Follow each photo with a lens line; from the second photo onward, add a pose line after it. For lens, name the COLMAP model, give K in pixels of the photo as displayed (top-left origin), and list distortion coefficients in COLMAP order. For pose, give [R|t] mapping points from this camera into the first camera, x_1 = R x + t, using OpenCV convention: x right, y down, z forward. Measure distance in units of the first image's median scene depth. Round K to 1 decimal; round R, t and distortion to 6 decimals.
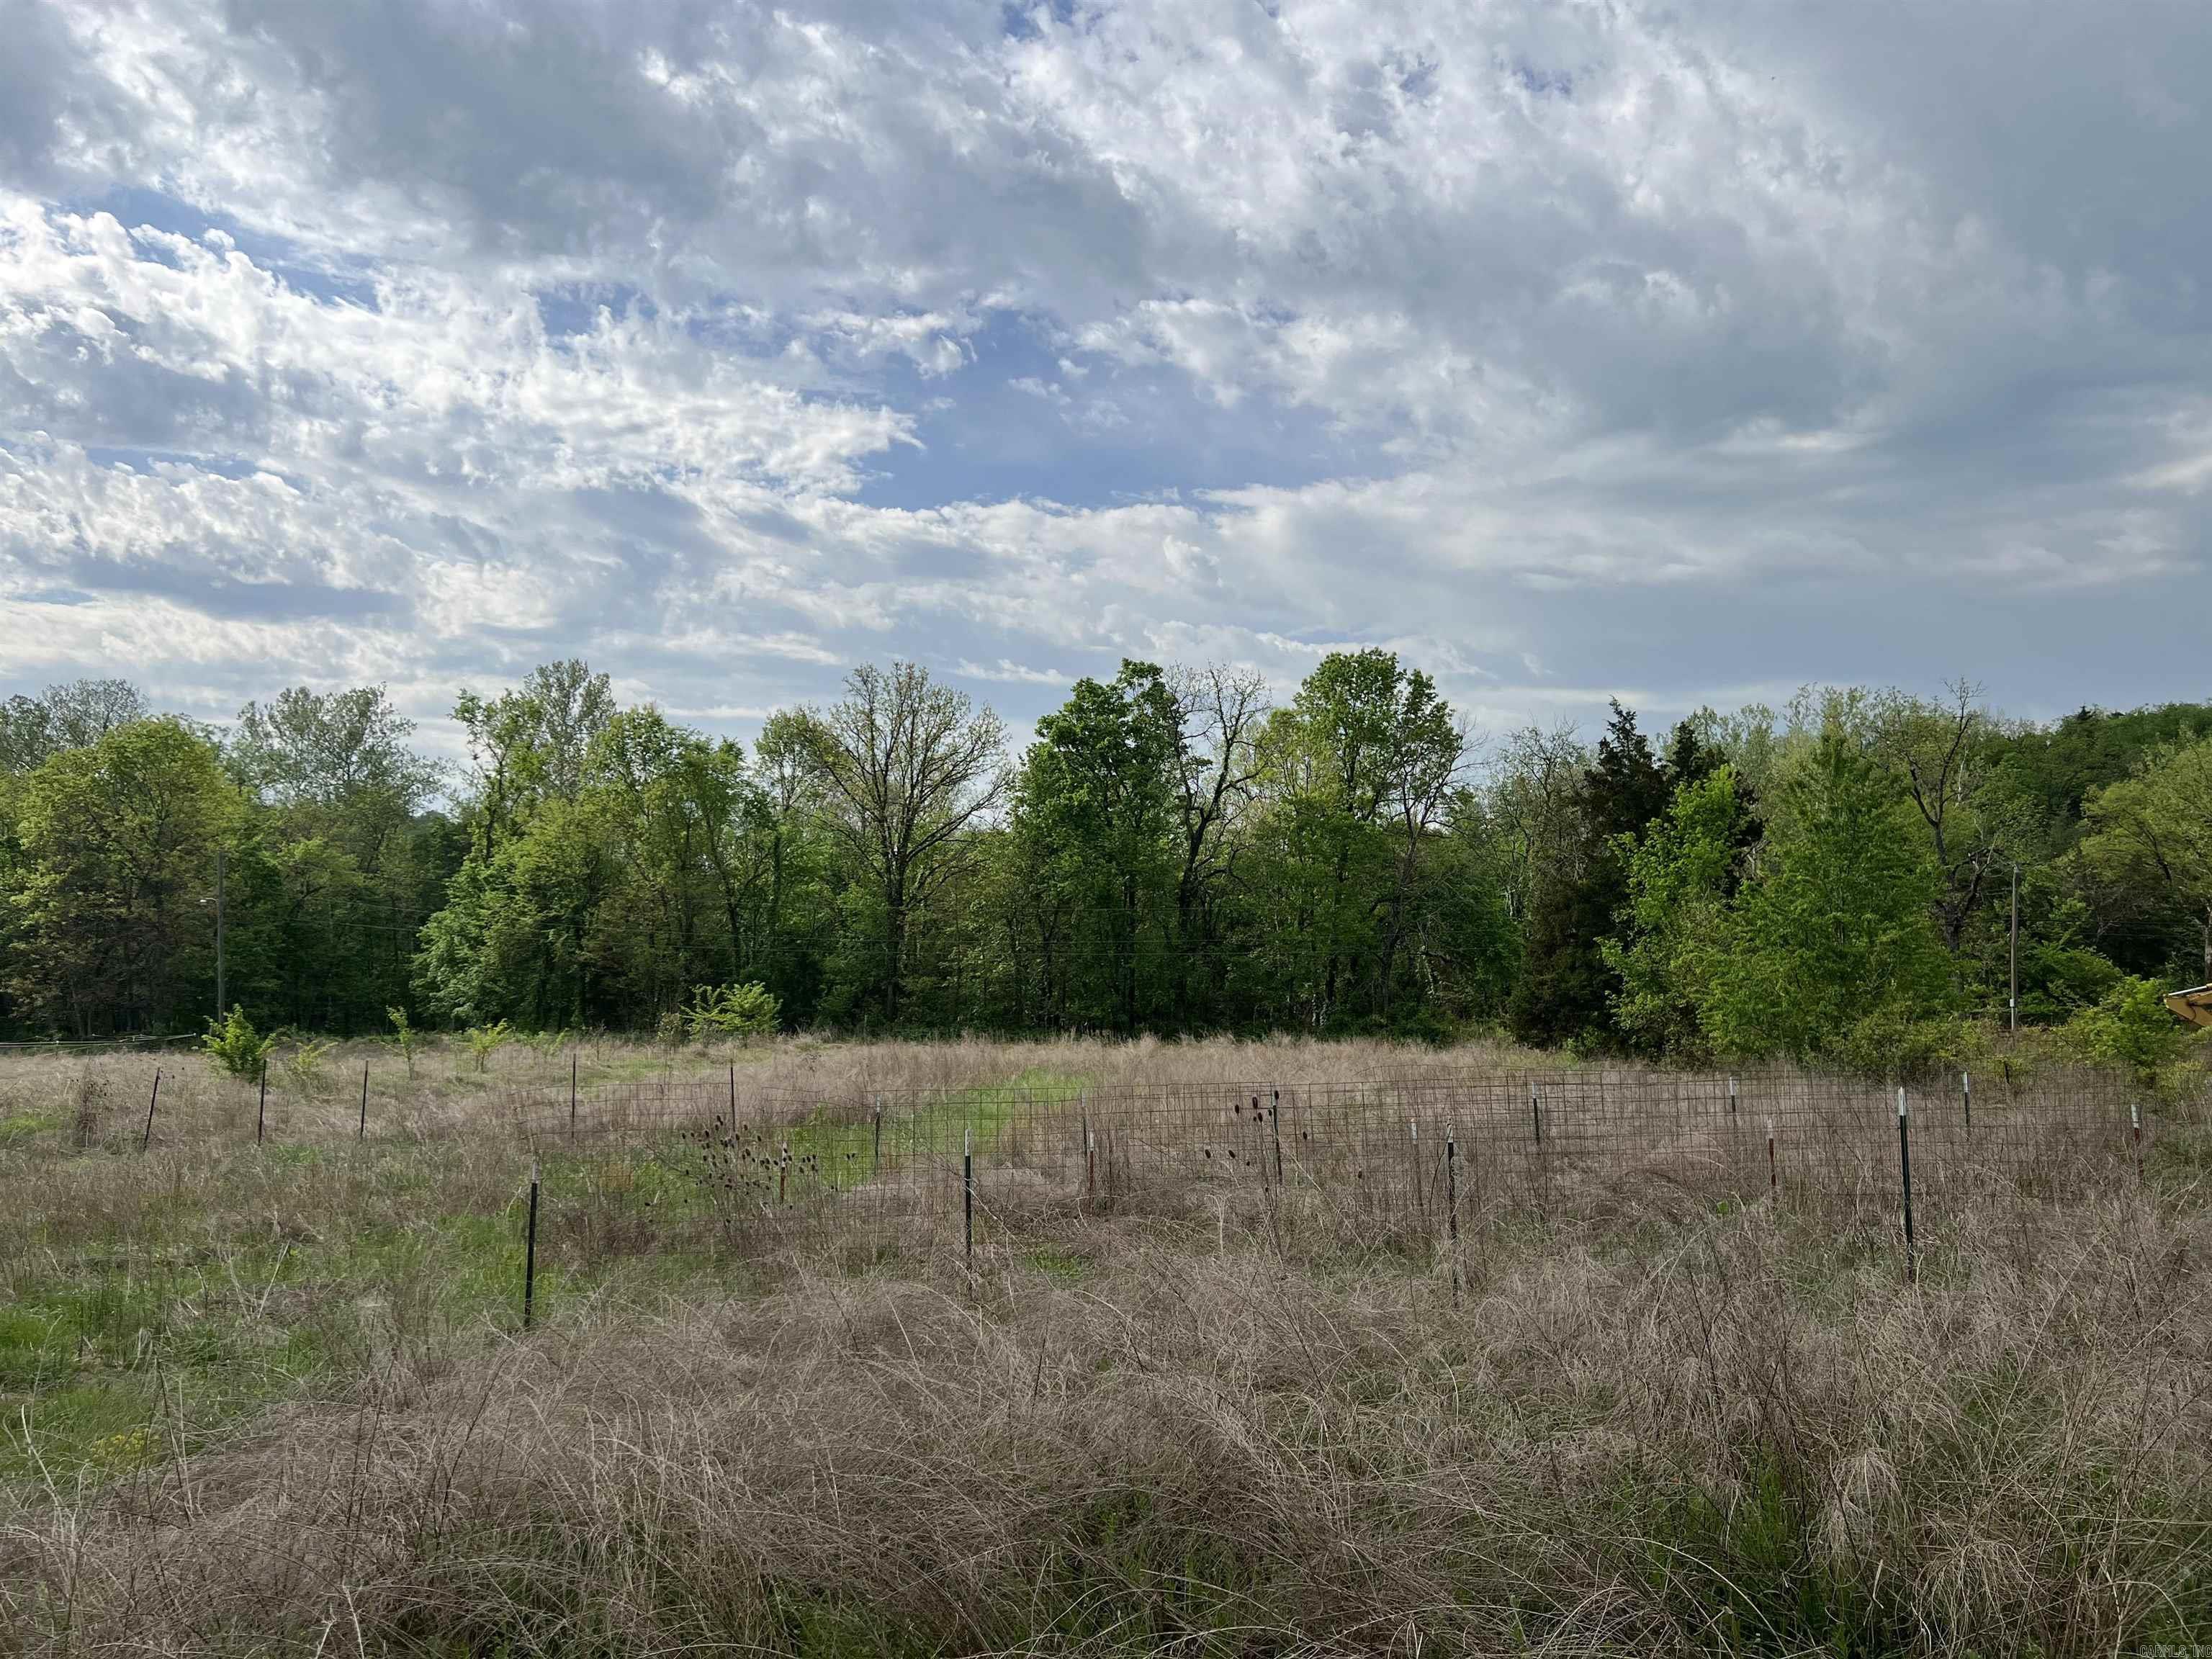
lens RADIAL K [[1683.5, 0, 1159.9], [0, 1683.5, 833.1], [0, 0, 1]] dist [0.067963, -0.064819]
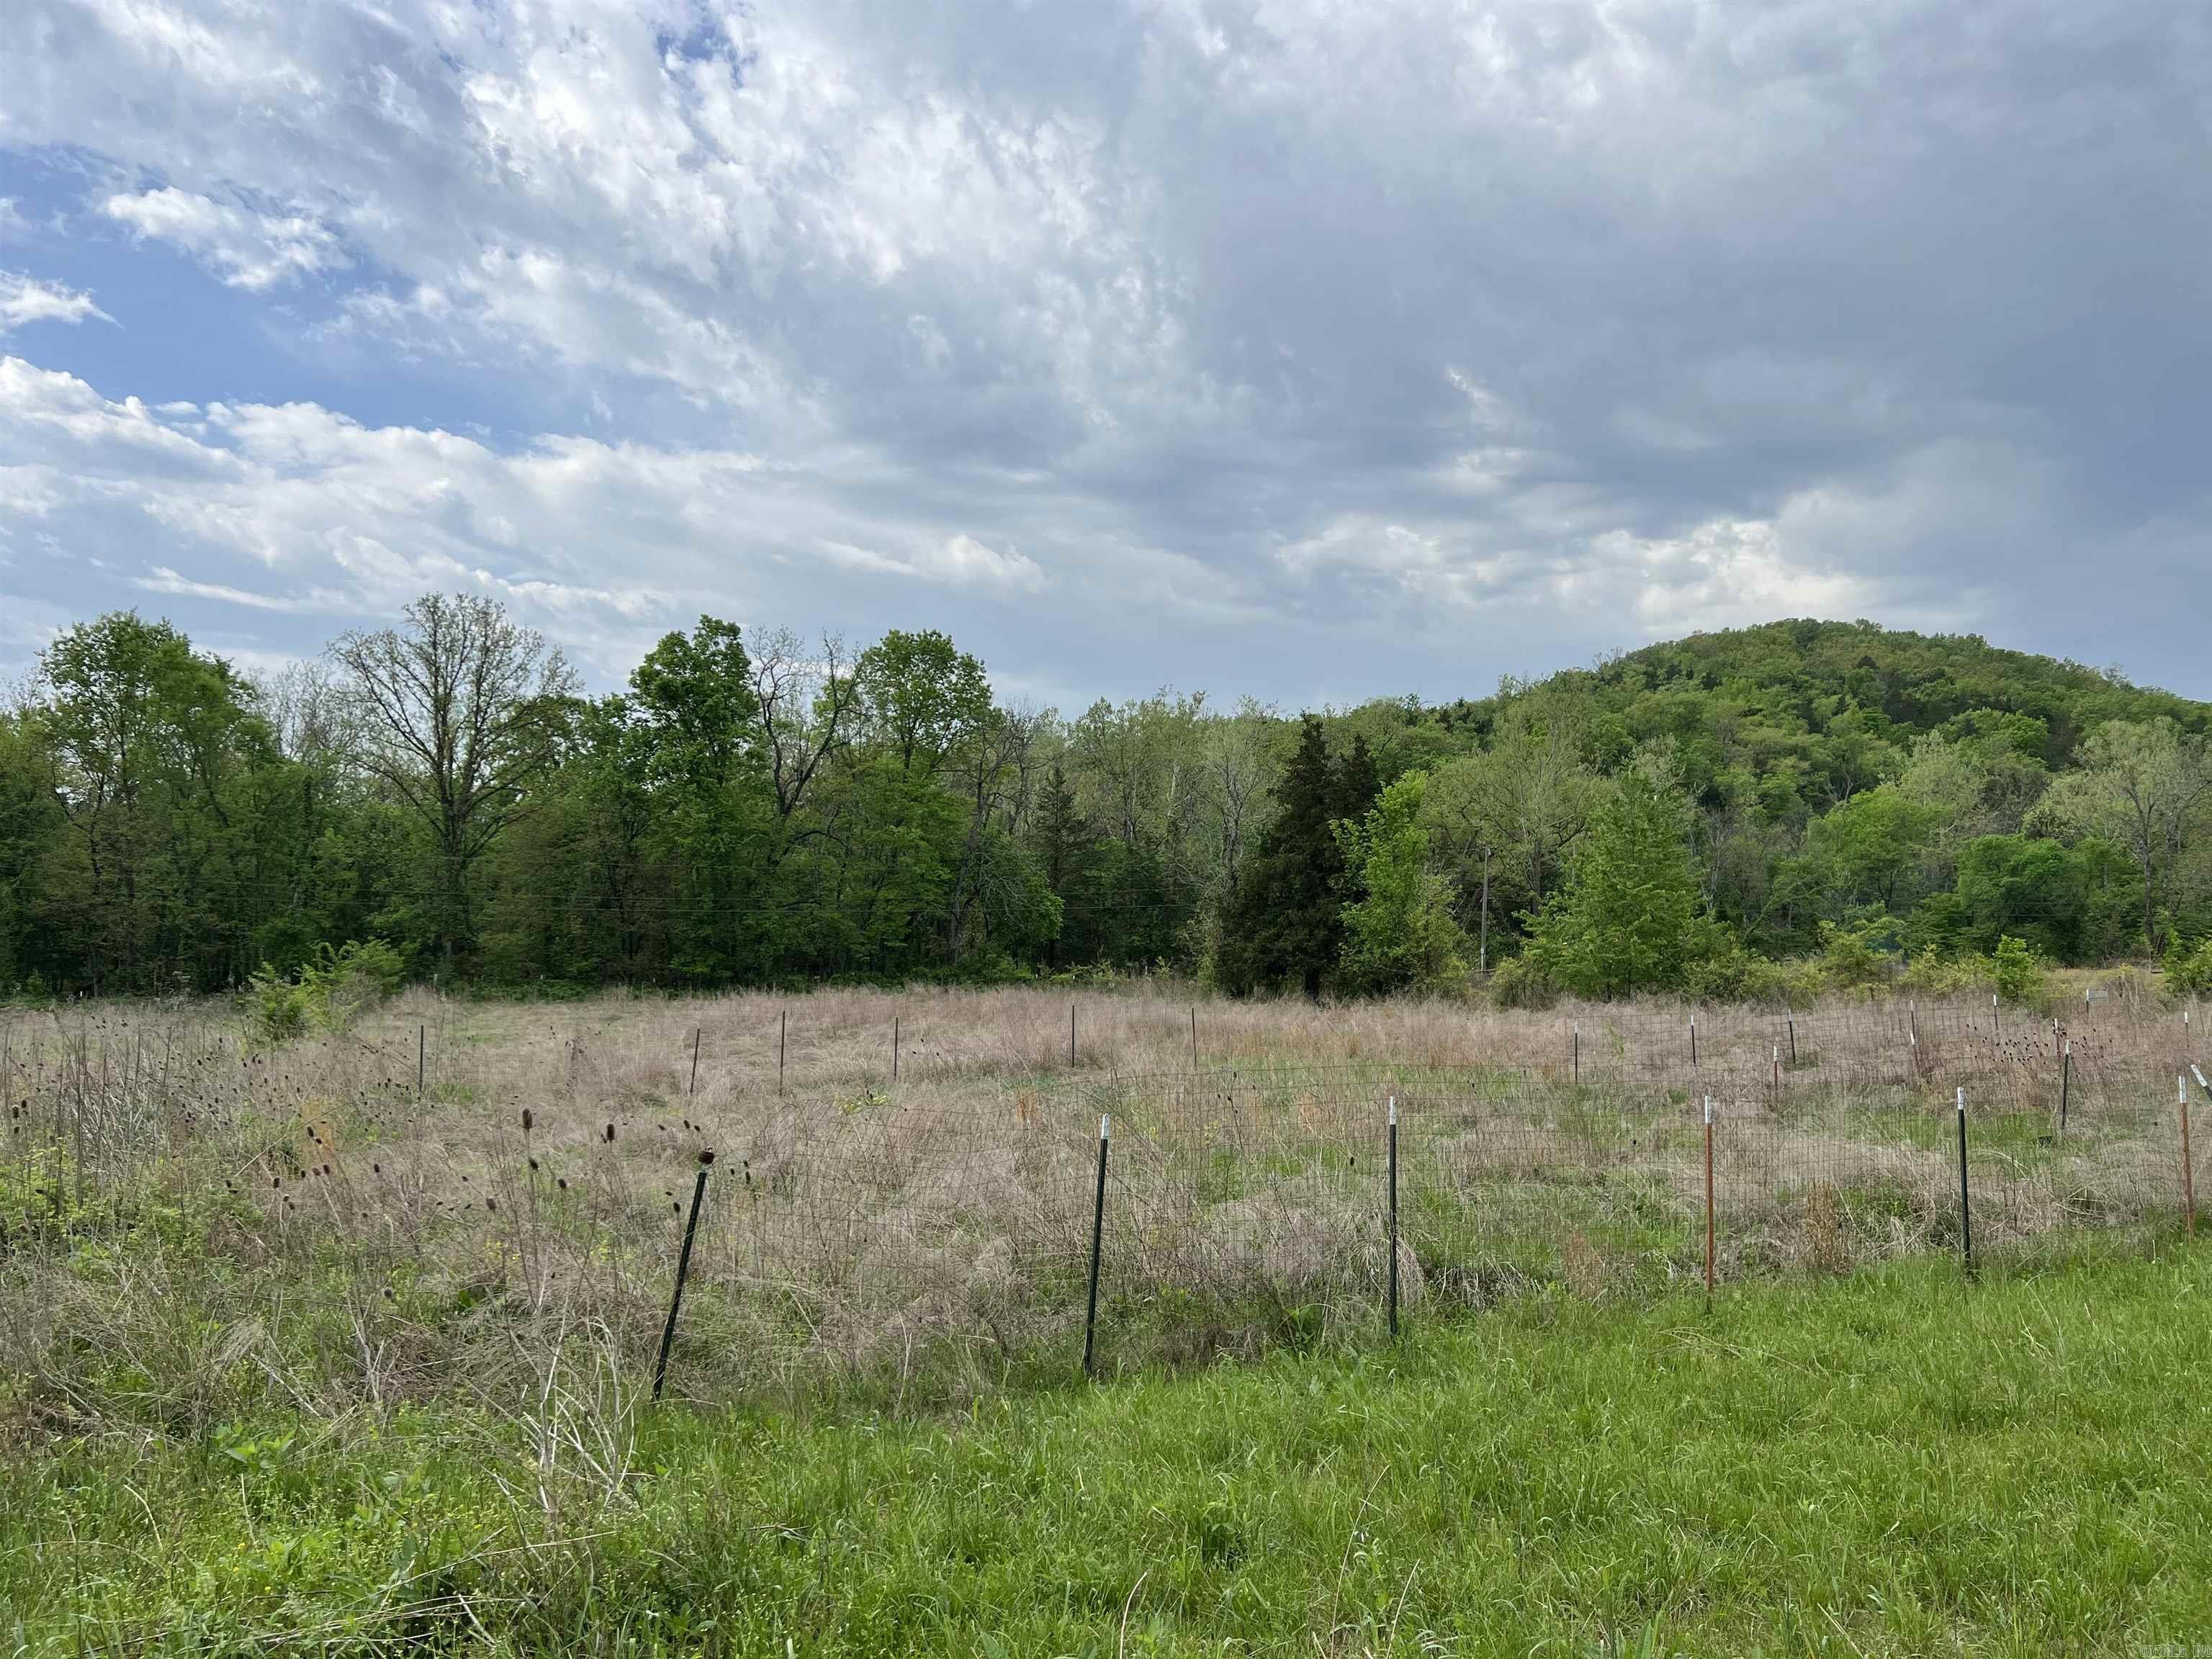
lens RADIAL K [[1683.5, 0, 1085.3], [0, 1683.5, 801.6], [0, 0, 1]] dist [0.067963, -0.064819]
pose [[0.863218, 0.042281, 0.503058, -0.327754], [-0.043162, 0.999019, -0.009901, 0.007466], [-0.502983, -0.013166, 0.864196, 0.011238]]
